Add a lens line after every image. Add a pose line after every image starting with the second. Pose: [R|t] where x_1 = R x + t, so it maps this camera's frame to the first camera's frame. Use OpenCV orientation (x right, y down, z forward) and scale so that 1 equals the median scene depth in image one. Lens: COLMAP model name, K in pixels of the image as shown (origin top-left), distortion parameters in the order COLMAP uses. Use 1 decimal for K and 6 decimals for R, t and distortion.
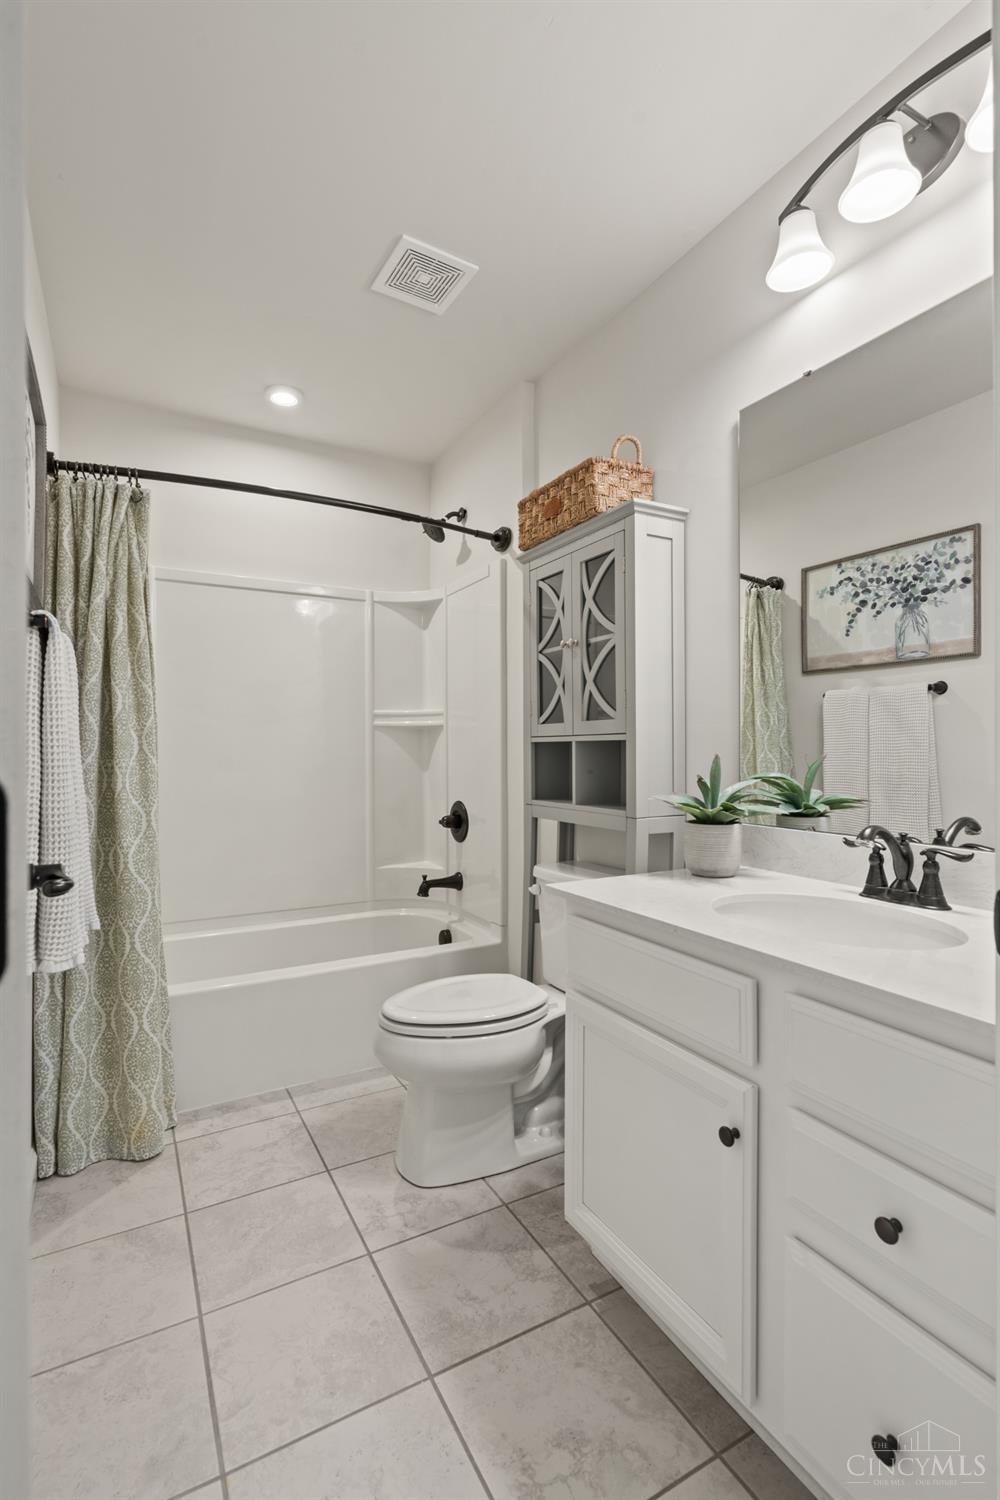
lens RADIAL K [[691.4, 0, 494.9], [0, 691.4, 739.0], [0, 0, 1]] dist [0.000063, 0.001071]
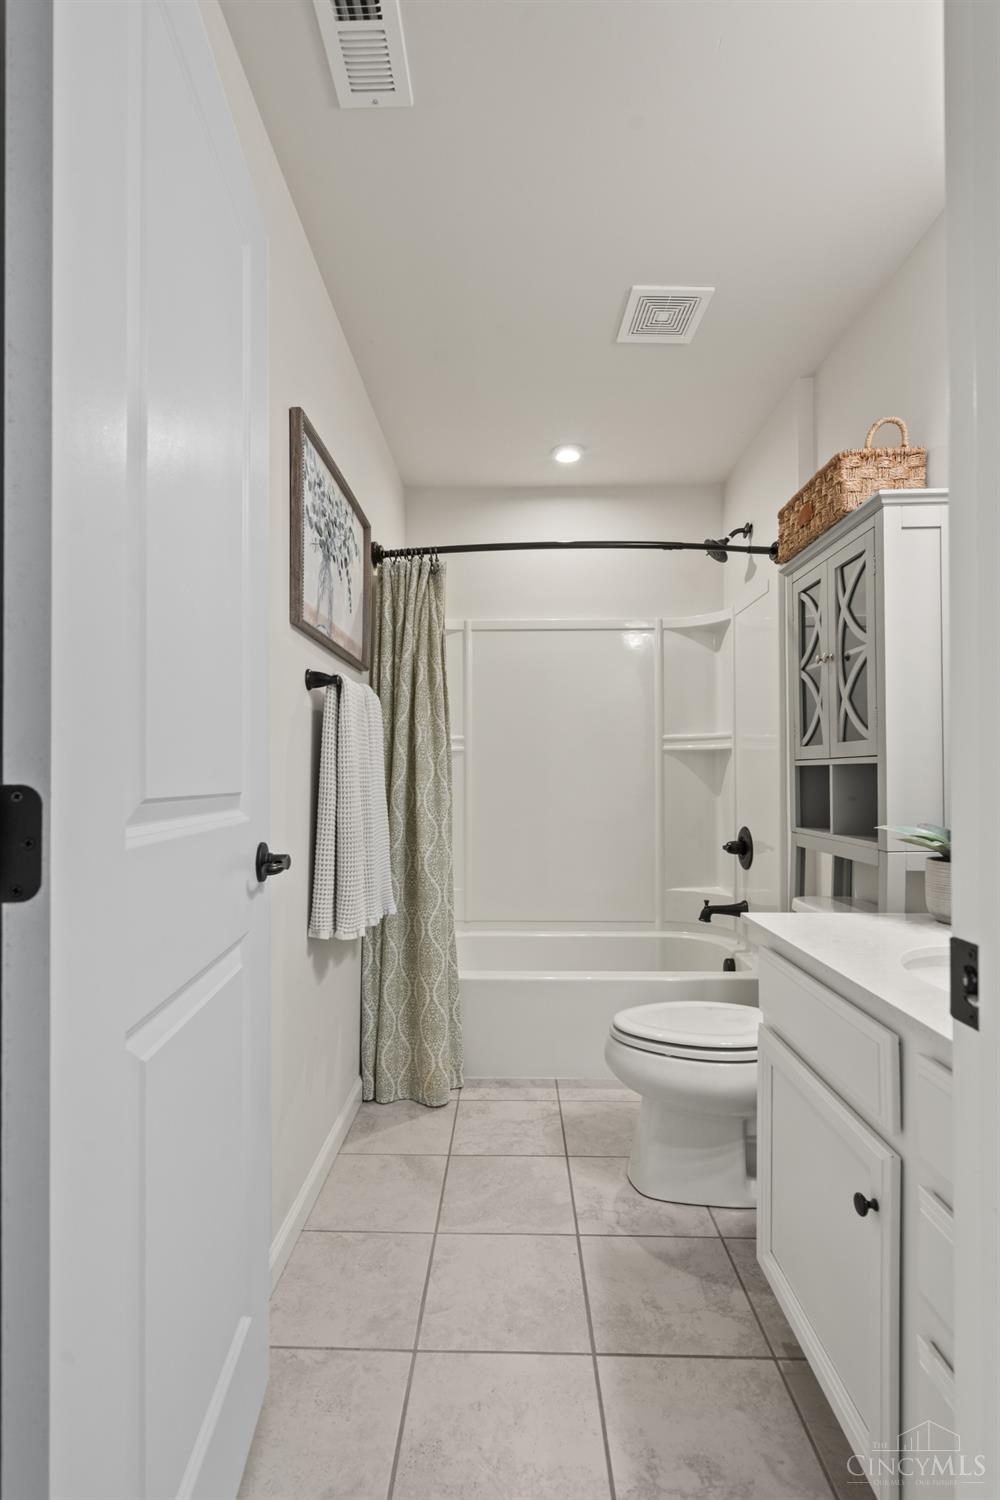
lens RADIAL K [[691.4, 0, 500.2], [0, 691.4, 755.2], [0, 0, 1]] dist [0.000063, 0.001071]
pose [[0.865148, -0.013769, -0.501327, 0.200608], [0.008377, 0.999880, -0.013006, -0.000854], [0.501446, 0.007052, 0.865160, -0.009409]]
